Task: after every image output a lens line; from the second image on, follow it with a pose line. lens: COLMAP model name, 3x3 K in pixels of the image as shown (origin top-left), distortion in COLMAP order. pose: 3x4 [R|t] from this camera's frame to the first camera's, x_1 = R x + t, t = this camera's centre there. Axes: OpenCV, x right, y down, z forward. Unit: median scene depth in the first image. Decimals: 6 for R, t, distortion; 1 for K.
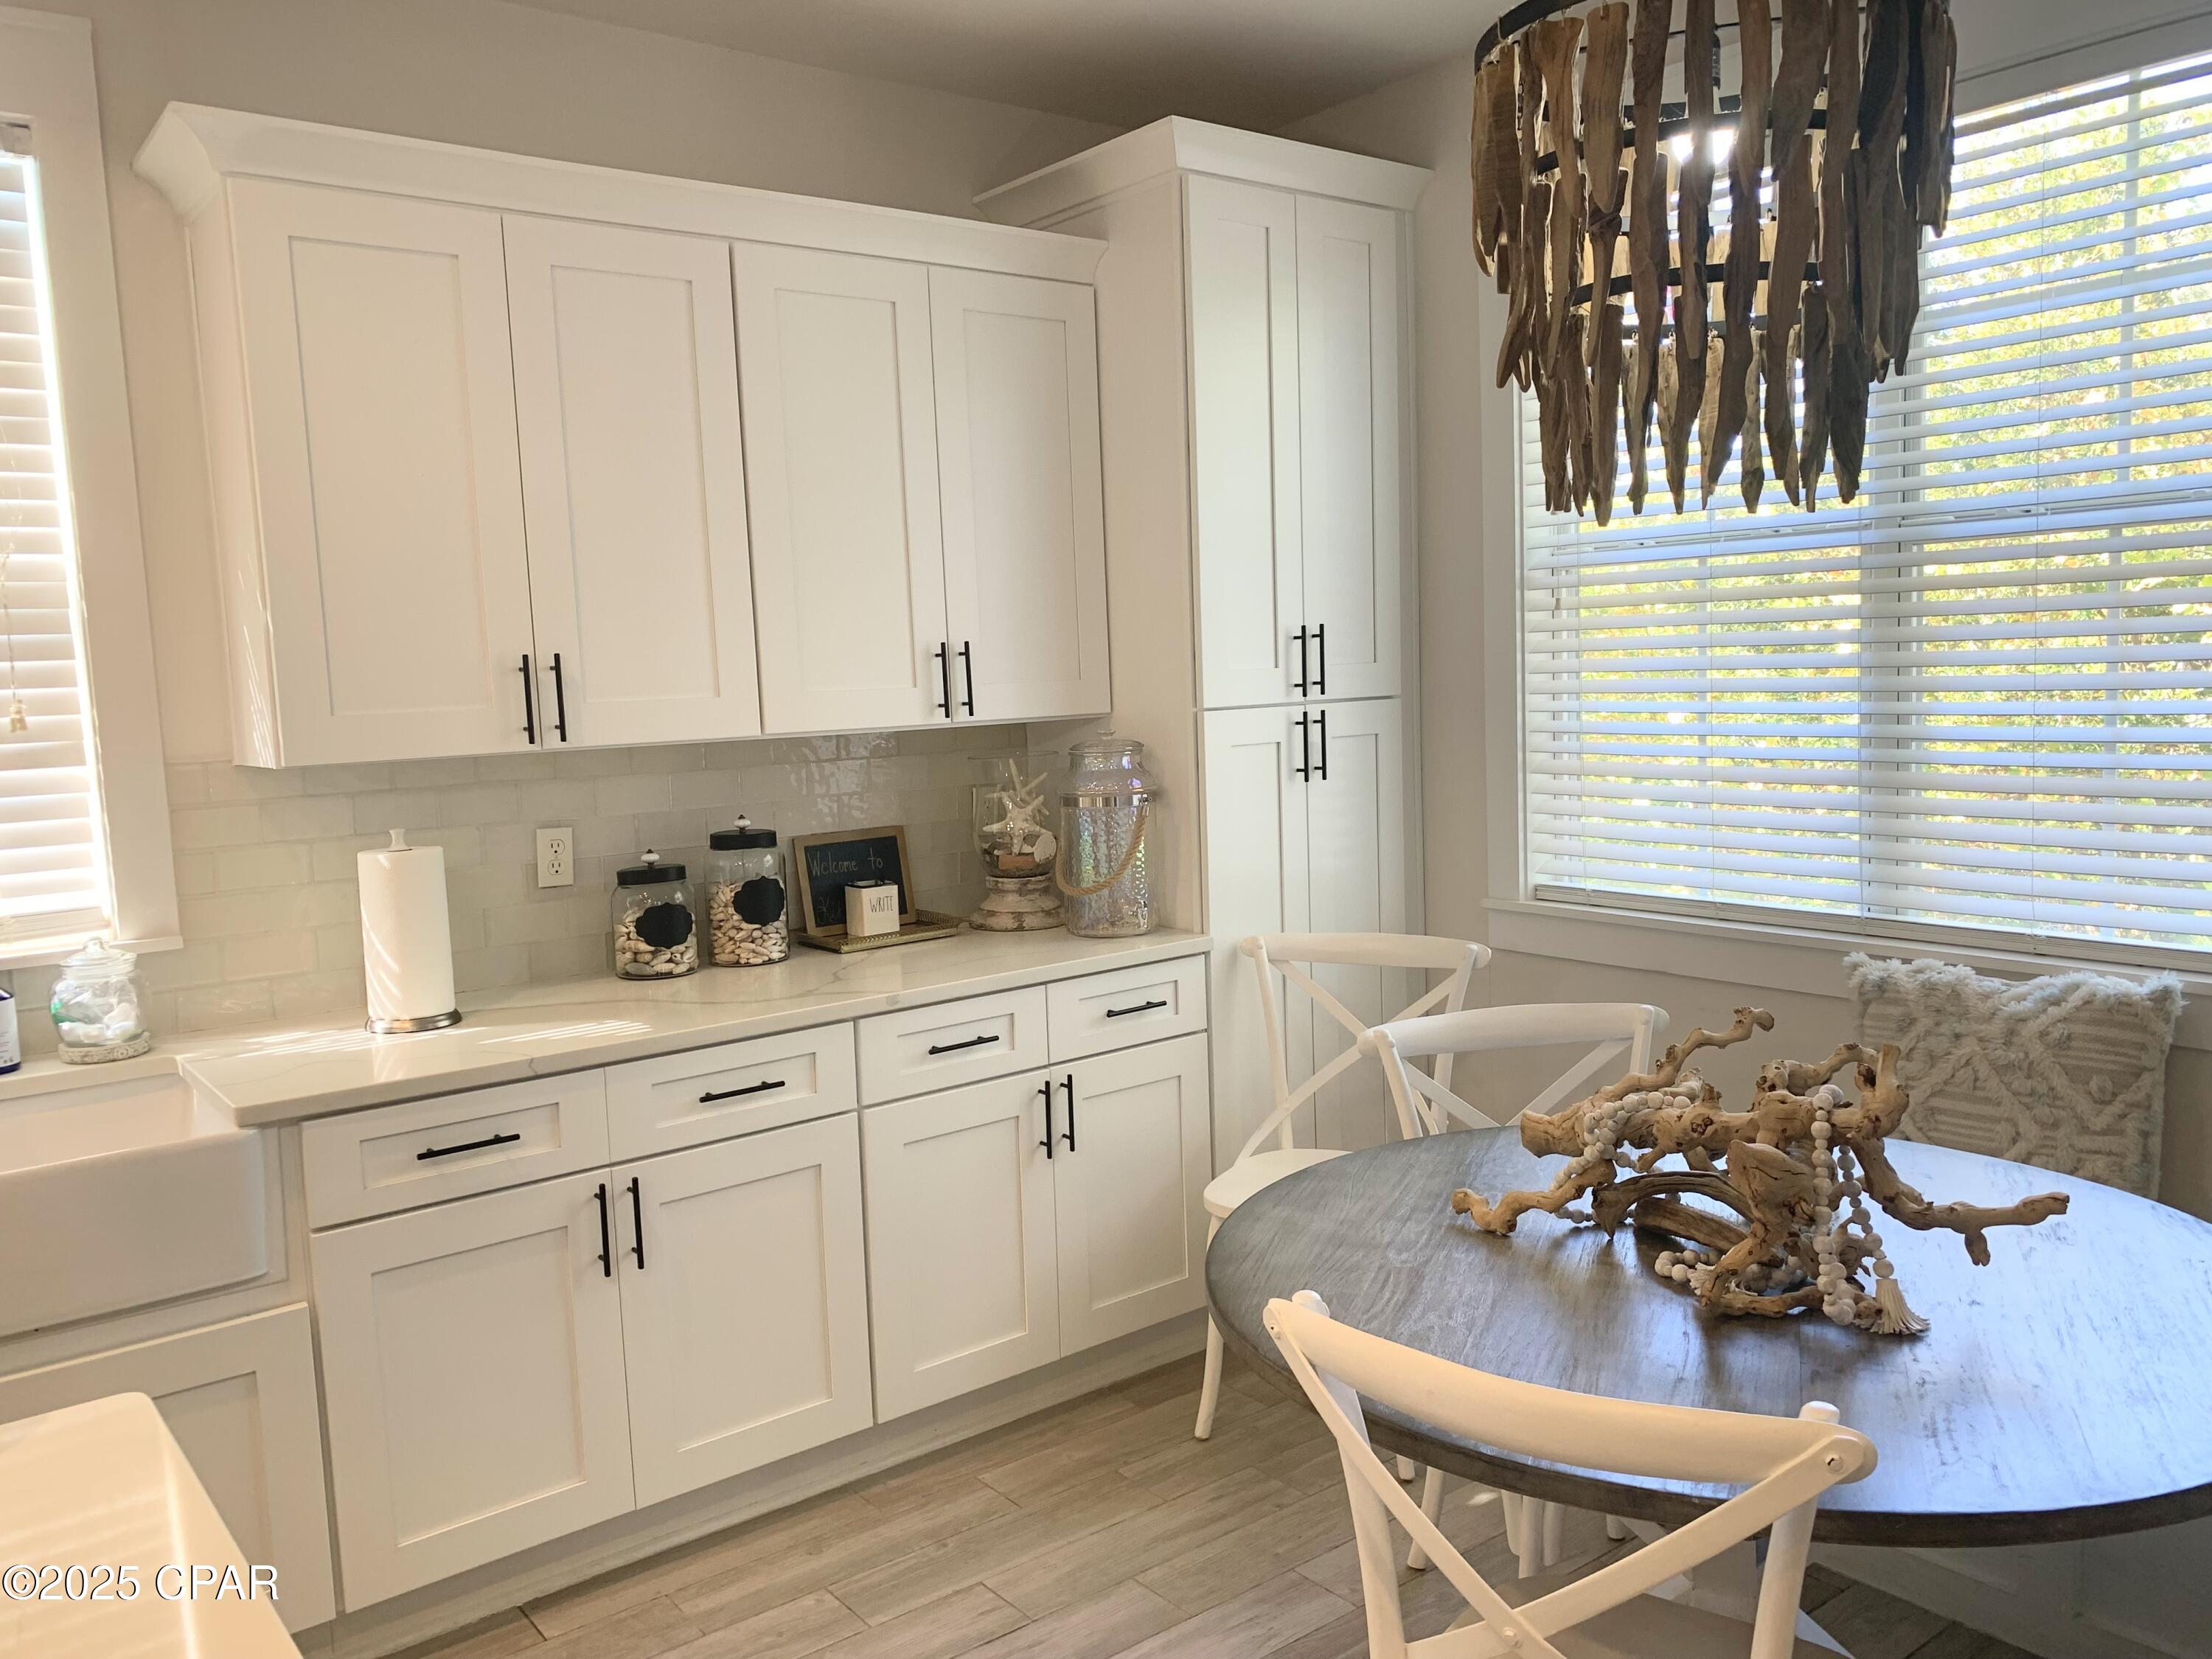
lens RADIAL K [[1698.7, 0, 1095.6], [0, 1698.7, 840.1], [0, 0, 1]] dist [0.042010, -0.049745]
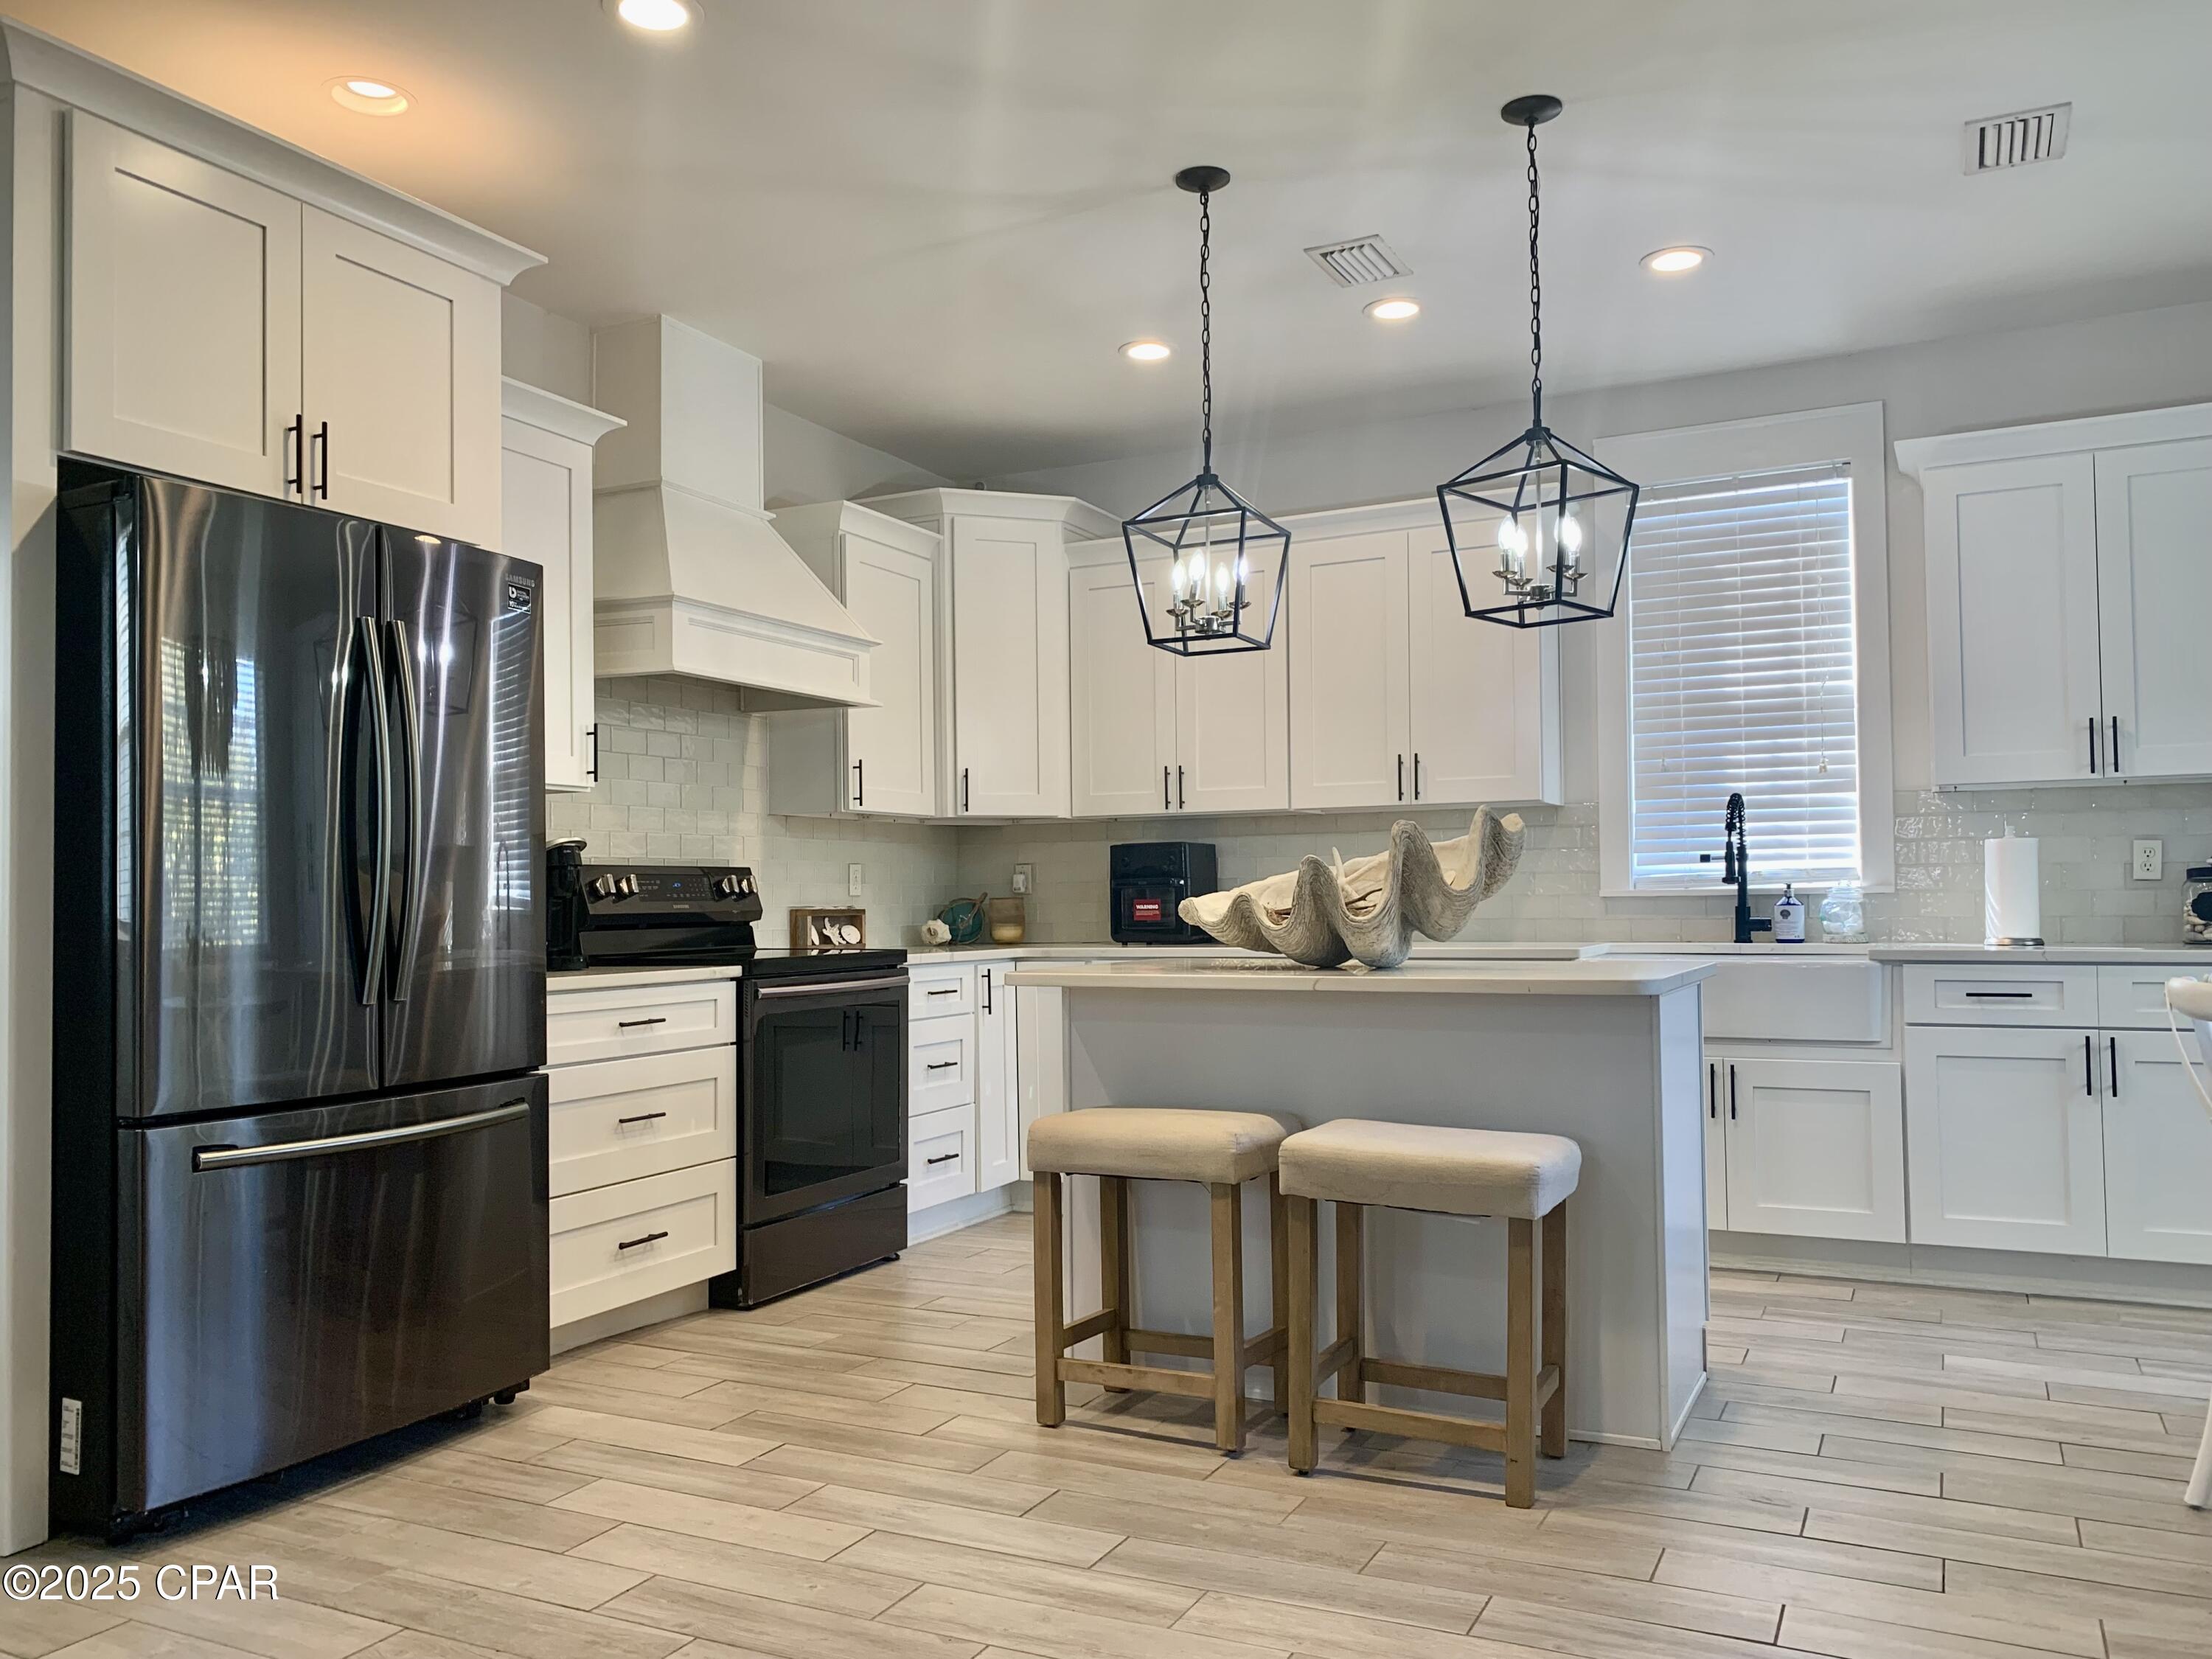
lens RADIAL K [[1698.7, 0, 1091.7], [0, 1698.7, 835.6], [0, 0, 1]] dist [0.042010, -0.049745]
pose [[0.426651, 0.001979, -0.904414, 0.744842], [-0.100500, 0.993908, -0.045235, 0.173547], [0.898815, 0.110193, 0.424251, -0.535297]]
